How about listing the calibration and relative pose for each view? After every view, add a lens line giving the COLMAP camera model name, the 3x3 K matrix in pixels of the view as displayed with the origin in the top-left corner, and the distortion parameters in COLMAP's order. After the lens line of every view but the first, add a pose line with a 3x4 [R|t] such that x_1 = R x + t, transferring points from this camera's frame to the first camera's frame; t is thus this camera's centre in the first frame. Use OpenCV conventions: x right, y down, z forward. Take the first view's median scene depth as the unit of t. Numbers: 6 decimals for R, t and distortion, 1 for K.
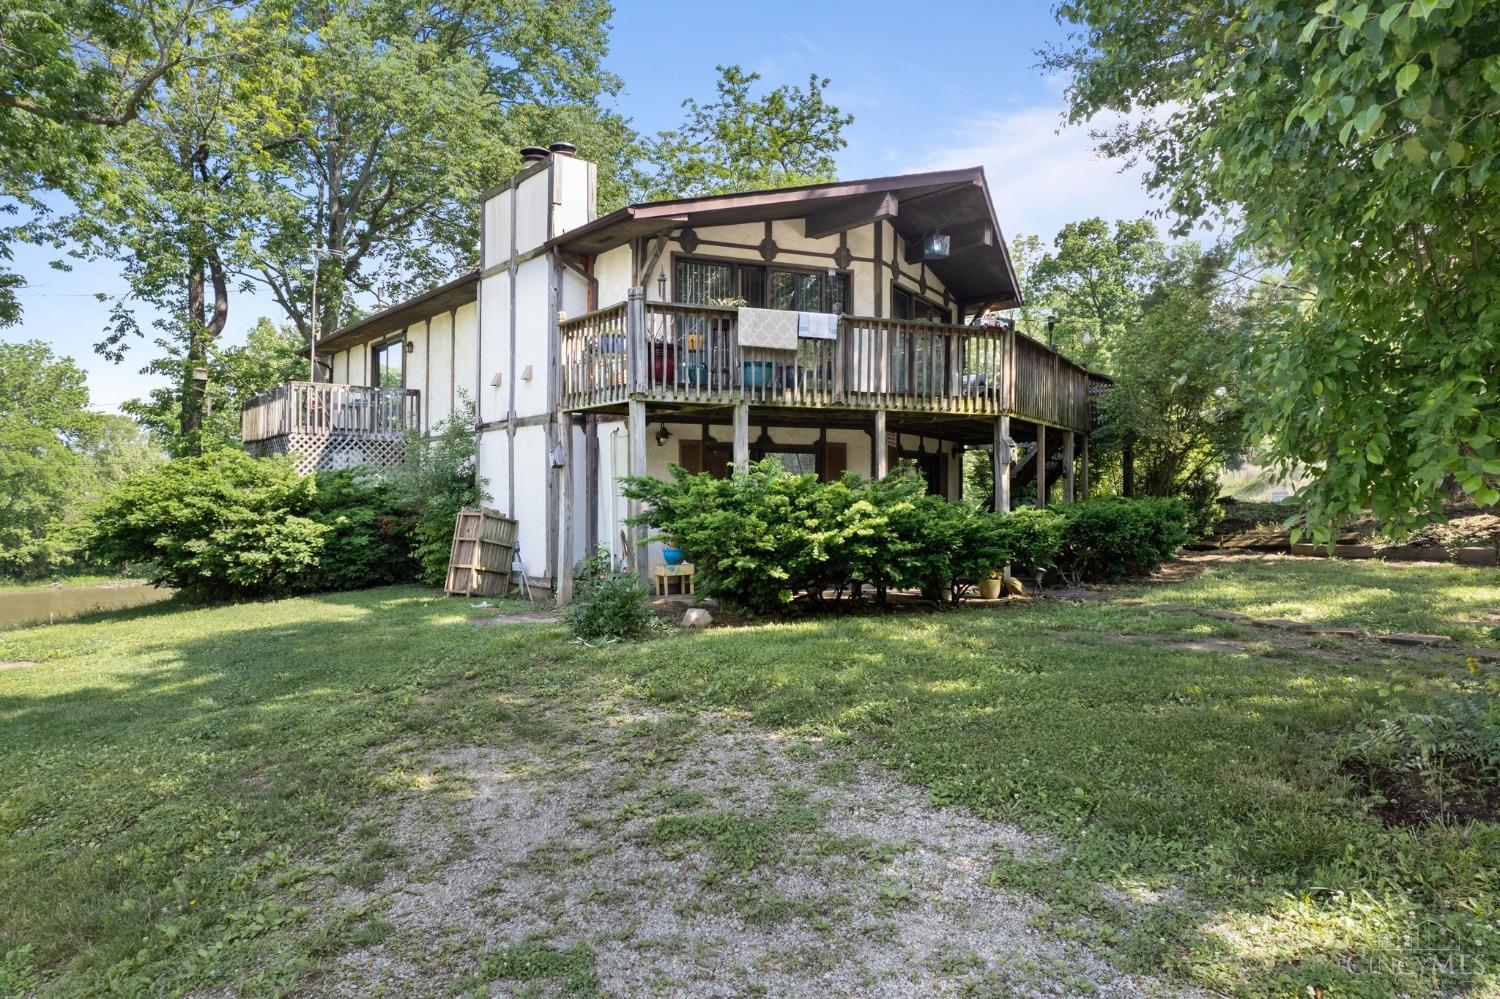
lens RADIAL K [[962.8, 0, 744.5], [0, 962.8, 504.8], [0, 0, 1]] dist [-0.042674, 0.023368]
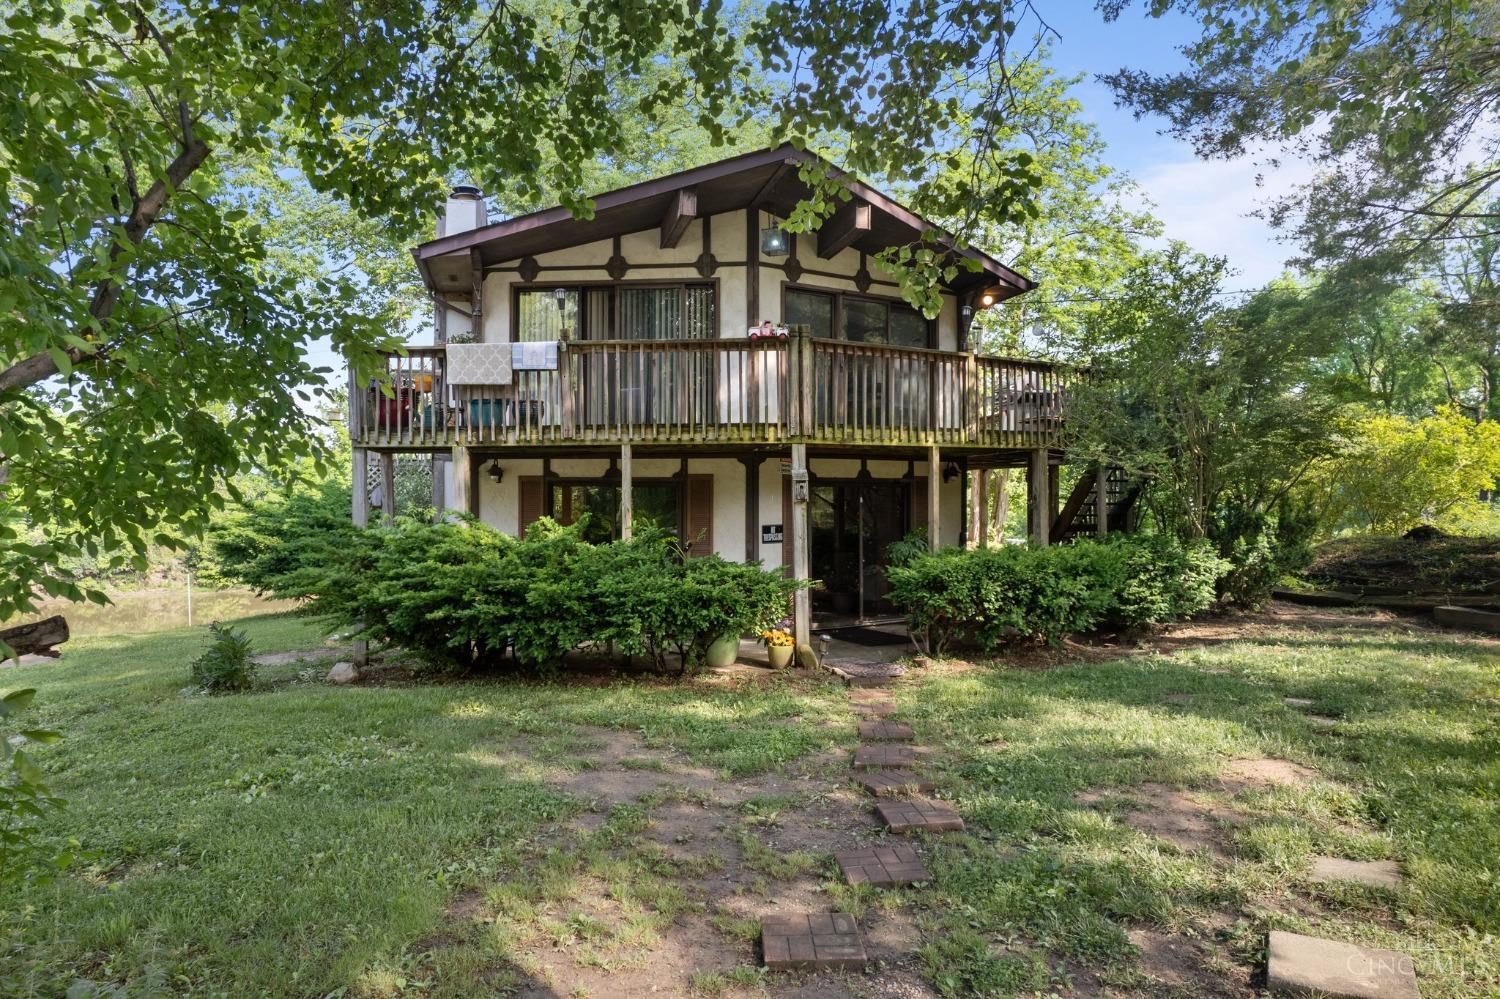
lens RADIAL K [[962.8, 0, 752.0], [0, 962.8, 490.6], [0, 0, 1]] dist [-0.042674, 0.023368]
pose [[0.893799, -0.007934, -0.448398, 0.536425], [0.002002, 0.999904, -0.013703, -0.036910], [0.448464, 0.011350, 0.893729, 0.228139]]
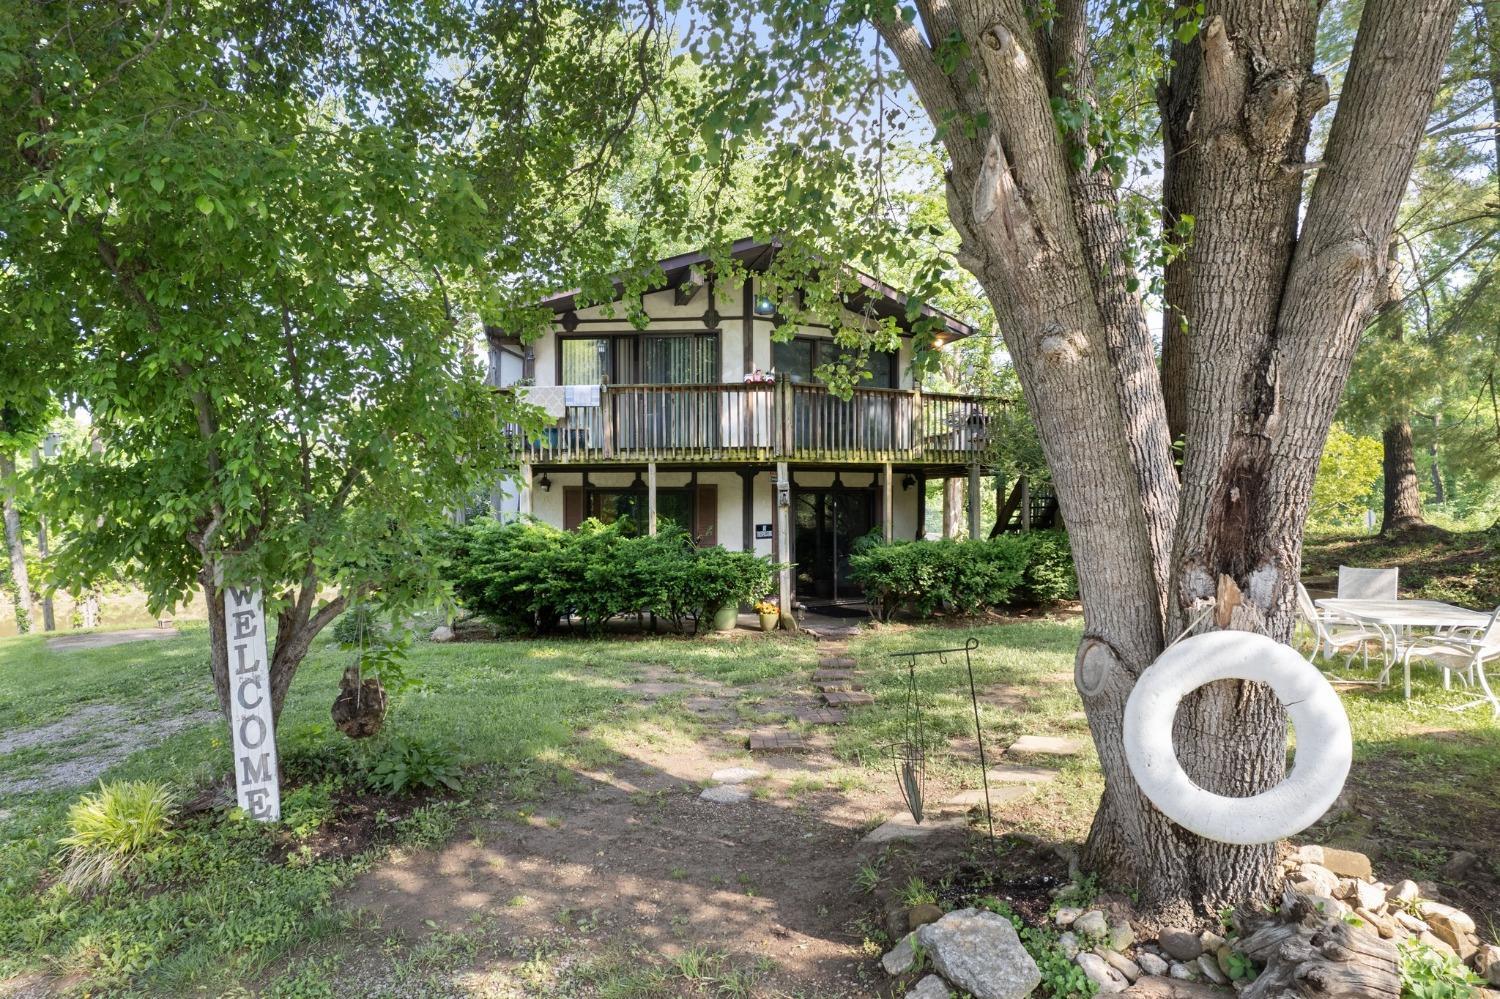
lens RADIAL K [[962.8, 0, 746.1], [0, 962.8, 503.6], [0, 0, 1]] dist [-0.042674, 0.023368]
pose [[0.891153, -0.006227, -0.453661, 0.646379], [0.004325, 0.999977, -0.005230, -0.035773], [0.453683, 0.002699, 0.891159, 0.019069]]
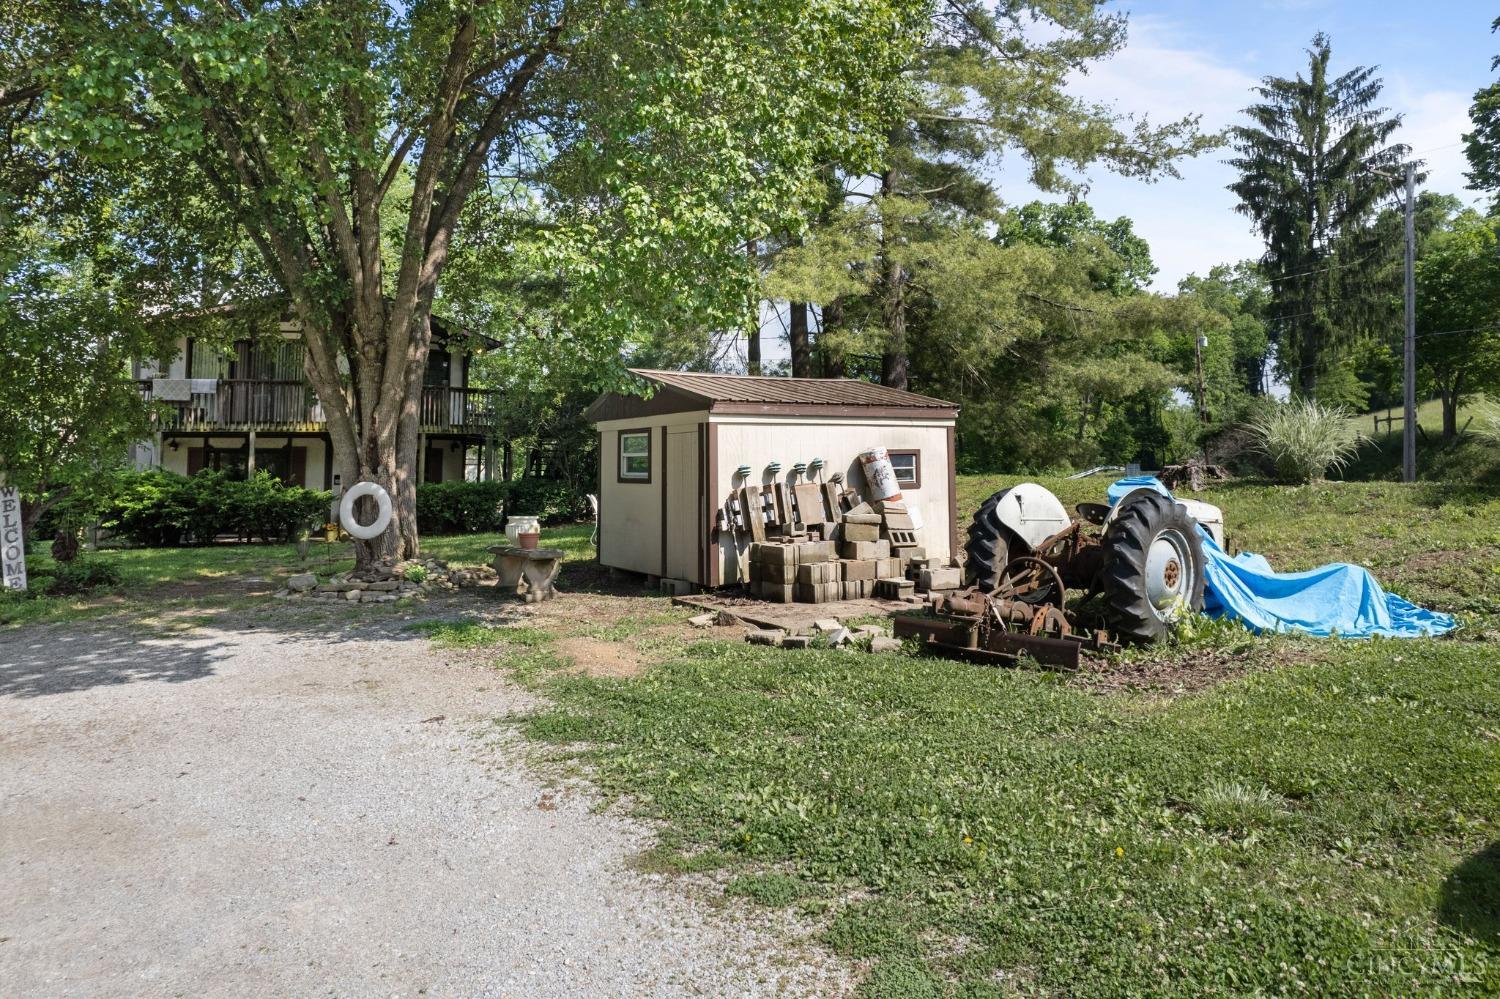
lens RADIAL K [[962.8, 0, 735.8], [0, 962.8, 385.5], [0, 0, 1]] dist [-0.042674, 0.023368]
pose [[0.988341, -0.022202, -0.150627, 1.064063], [0.008276, 0.995682, -0.092463, -0.012382], [0.152030, 0.090138, 0.984257, -0.476074]]
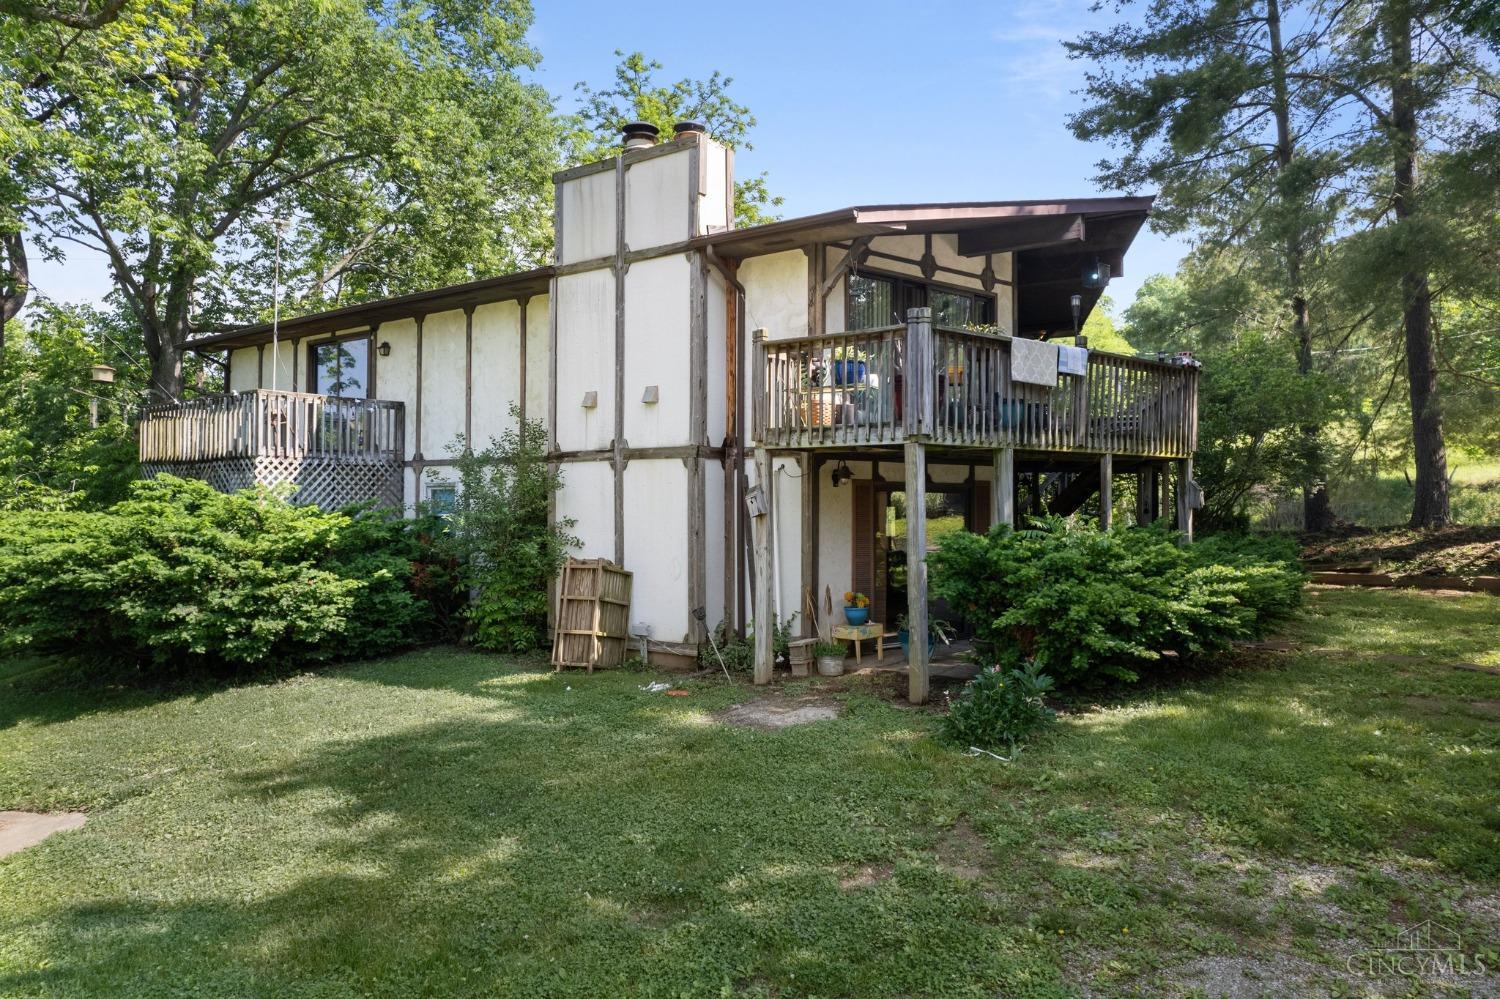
lens RADIAL K [[962.8, 0, 750.0], [0, 962.8, 502.8], [0, 0, 1]] dist [-0.042674, 0.023368]
pose [[0.963436, -0.001586, 0.267933, -0.363775], [0.002395, 0.999994, -0.002693, -0.041533], [-0.267927, 0.003236, 0.963434, 0.177525]]
